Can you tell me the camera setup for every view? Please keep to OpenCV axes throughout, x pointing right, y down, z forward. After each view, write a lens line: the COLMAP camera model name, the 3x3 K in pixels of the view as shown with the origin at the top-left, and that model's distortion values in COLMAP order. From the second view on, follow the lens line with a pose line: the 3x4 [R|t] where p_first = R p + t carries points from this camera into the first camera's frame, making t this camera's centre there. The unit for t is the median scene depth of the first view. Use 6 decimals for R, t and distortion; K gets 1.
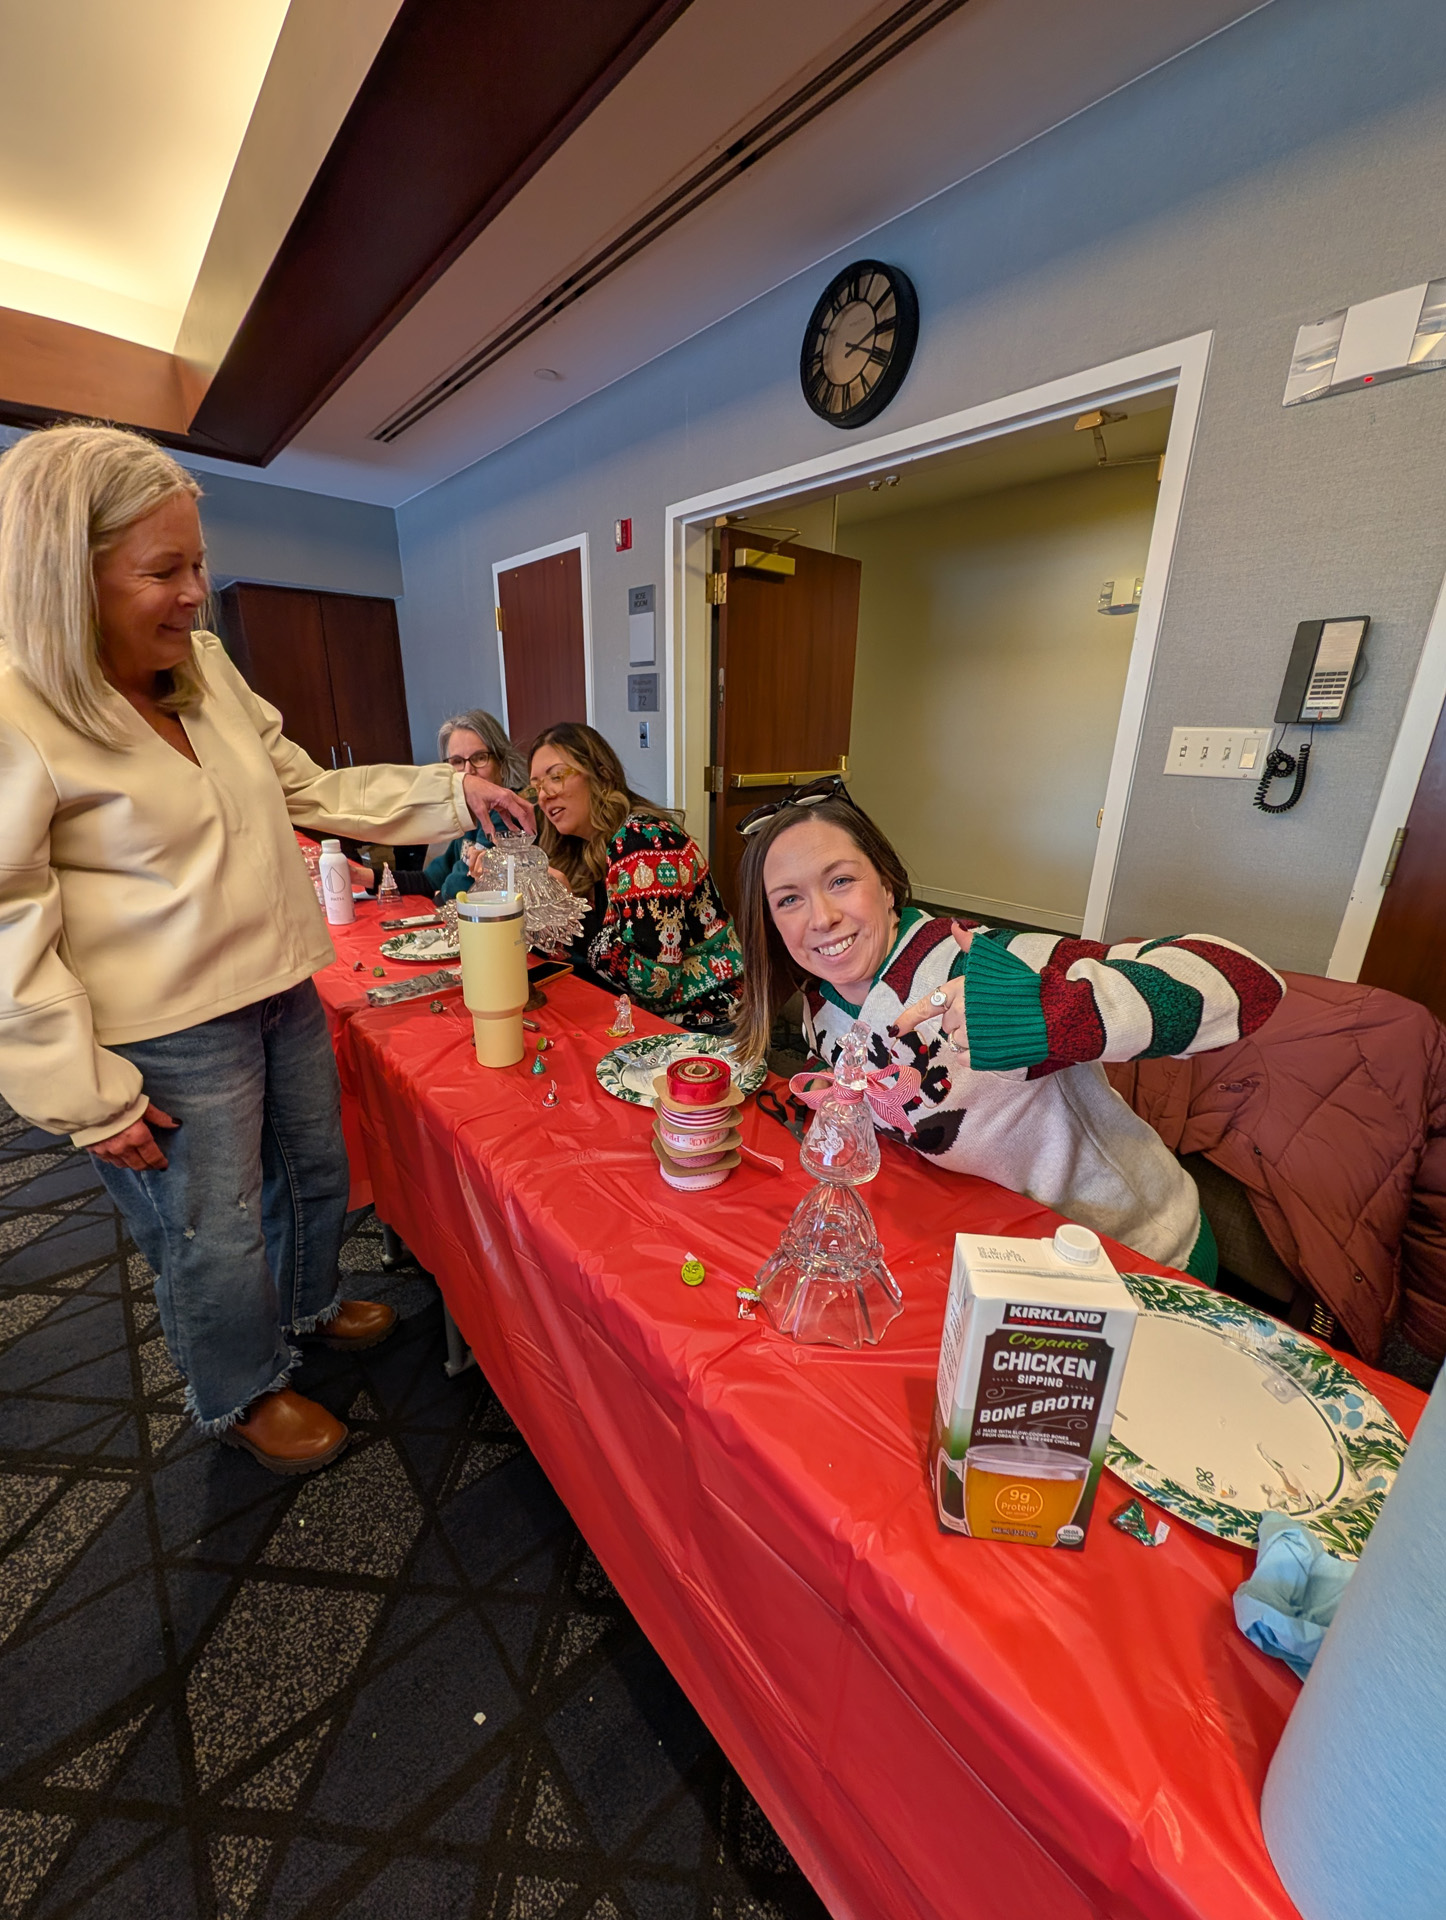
lens RADIAL K [[716.5, 0, 723.0], [0, 716.5, 960.0], [0, 0, 1]] dist [-0.001238, 0.000041]
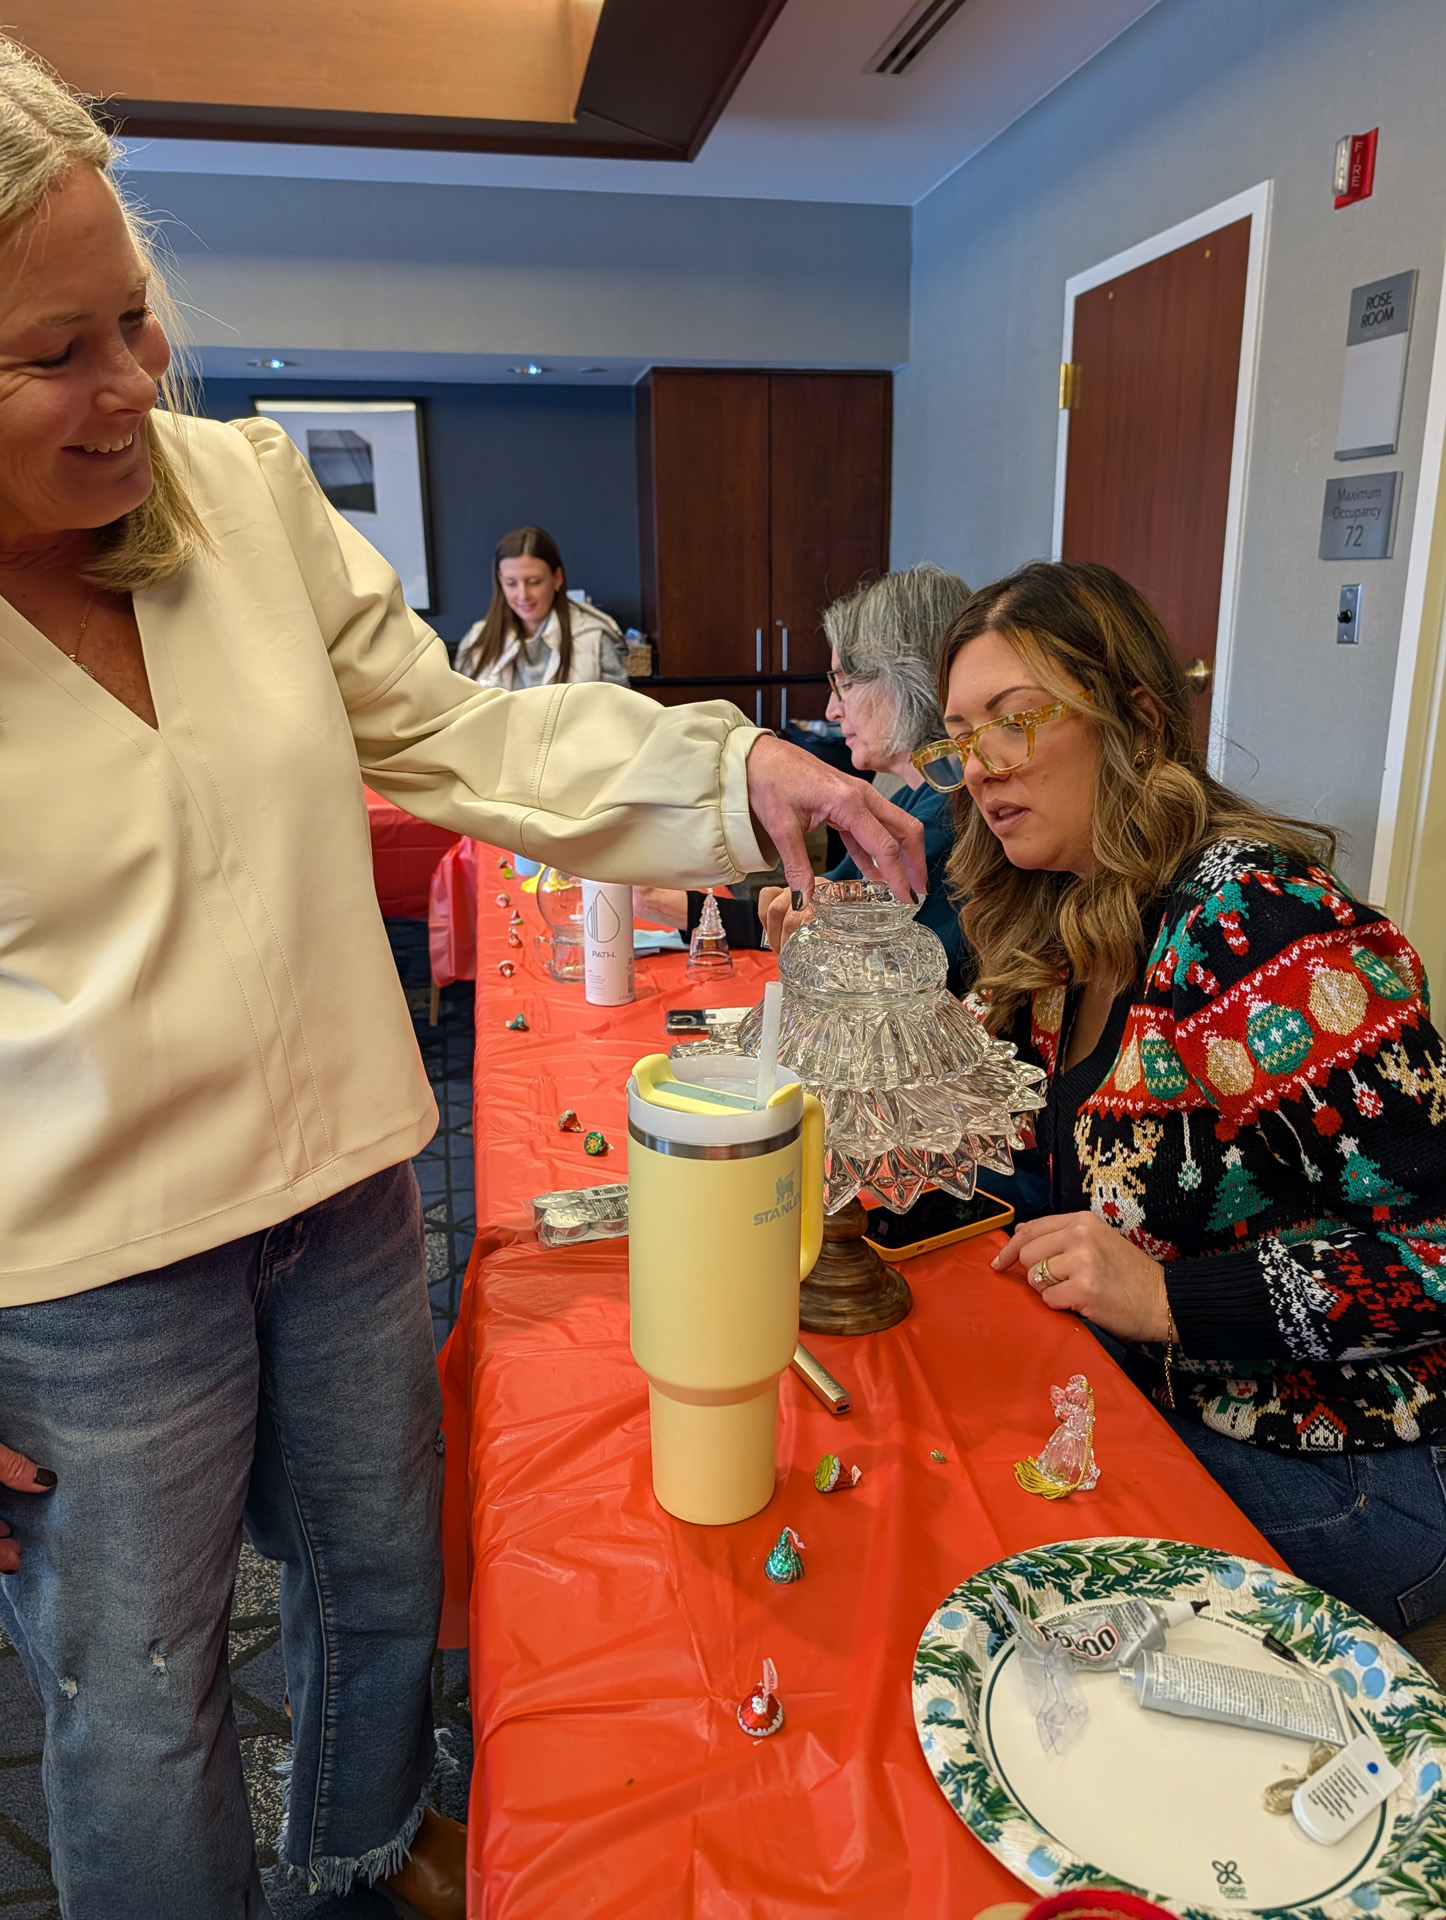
lens RADIAL K [[1373.0, 0, 723.0], [0, 1373.0, 960.0], [0, 0, 1]] dist [0.022830, -0.005808]
pose [[0.859430, 0.112555, -0.498709, 0.029398], [-0.139263, 0.990117, -0.016531, -0.127387], [0.491920, 0.083659, 0.866612, 0.339179]]
